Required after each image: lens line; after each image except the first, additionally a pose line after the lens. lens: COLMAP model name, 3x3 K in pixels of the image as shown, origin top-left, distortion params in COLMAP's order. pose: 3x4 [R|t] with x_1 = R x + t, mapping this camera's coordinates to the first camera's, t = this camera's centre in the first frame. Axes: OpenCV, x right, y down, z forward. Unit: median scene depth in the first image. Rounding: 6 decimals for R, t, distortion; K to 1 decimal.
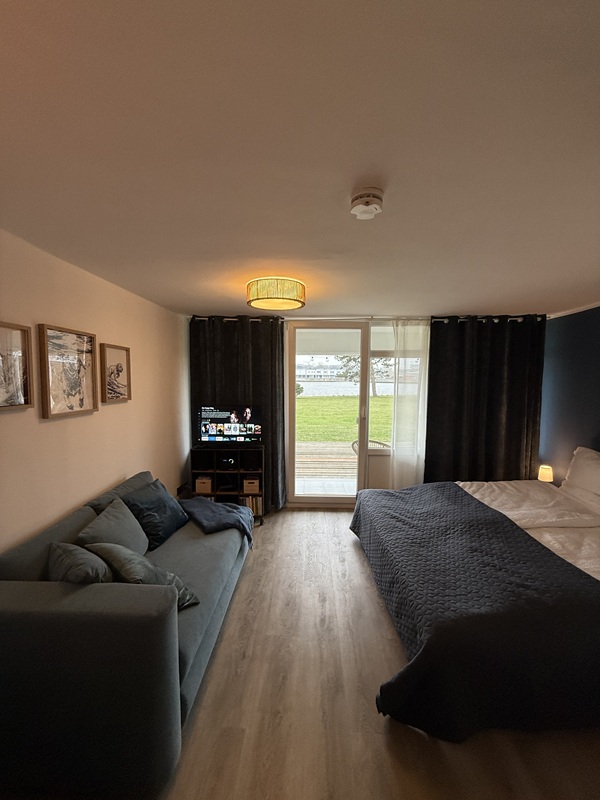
lens RADIAL K [[320.5, 0, 302.1], [0, 320.5, 398.9], [0, 0, 1]] dist [-0.001881, -0.000171]
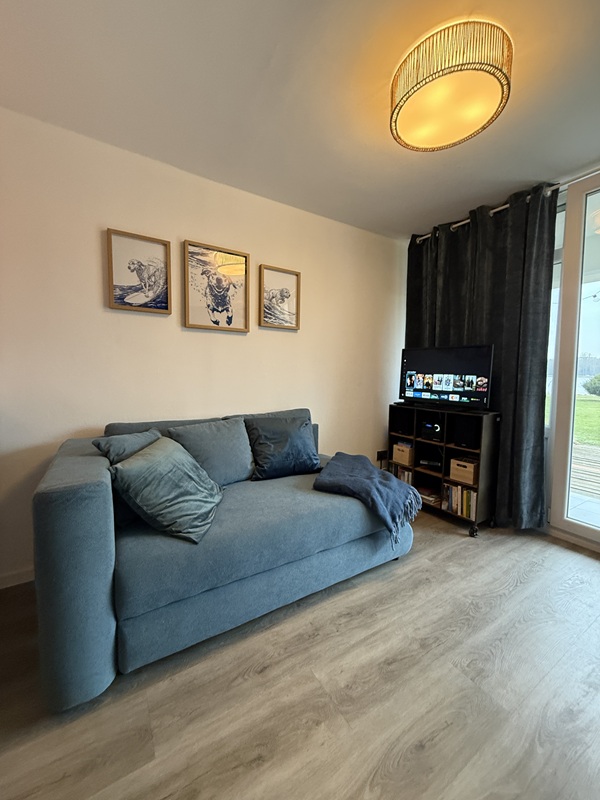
lens RADIAL K [[320.5, 0, 302.1], [0, 320.5, 398.9], [0, 0, 1]] dist [-0.001881, -0.000171]
pose [[0.549710, 0.067753, -0.832603, 0.190382], [-0.065597, 0.997129, 0.037832, 0.123678], [0.832776, 0.033819, 0.552576, 0.368896]]
